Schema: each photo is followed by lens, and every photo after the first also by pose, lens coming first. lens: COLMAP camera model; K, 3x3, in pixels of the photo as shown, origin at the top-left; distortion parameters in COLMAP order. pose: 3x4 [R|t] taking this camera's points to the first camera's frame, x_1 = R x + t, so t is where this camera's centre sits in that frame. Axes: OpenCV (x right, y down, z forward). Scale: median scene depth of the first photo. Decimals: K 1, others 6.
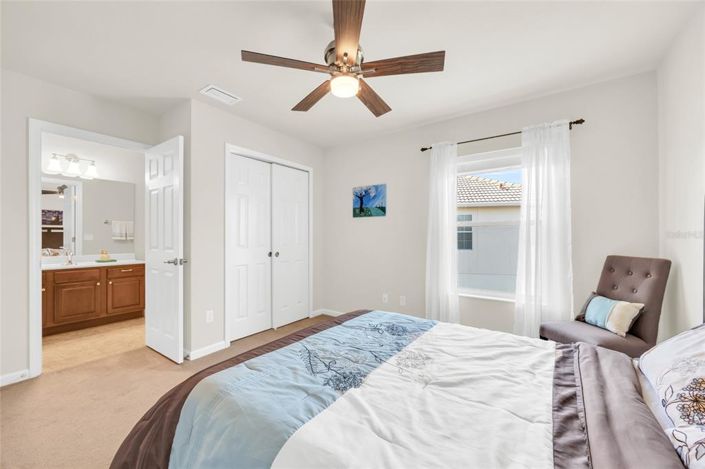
lens RADIAL K [[271.8, 0, 356.5], [0, 271.8, 238.1], [0, 0, 1]] dist [-0.000902, -0.000056]
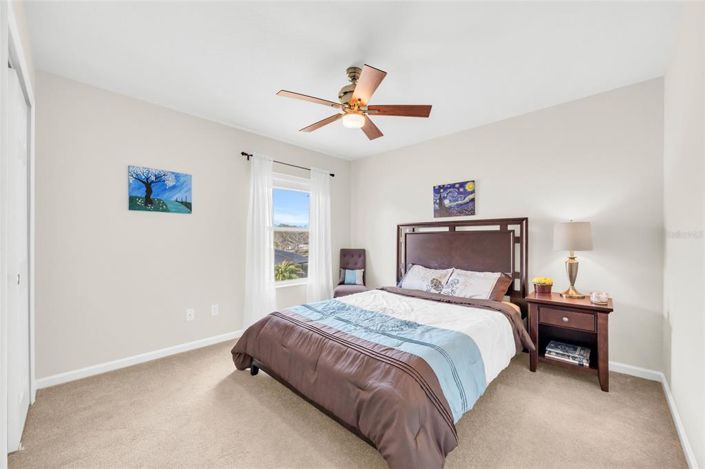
lens RADIAL K [[271.8, 0, 356.5], [0, 271.8, 238.1], [0, 0, 1]] dist [-0.000902, -0.000056]
pose [[0.151094, 0.004028, 0.988511, -0.627818], [0.008440, 0.999950, -0.005365, 0.000158], [-0.988483, 0.009153, 0.151052, 0.385067]]
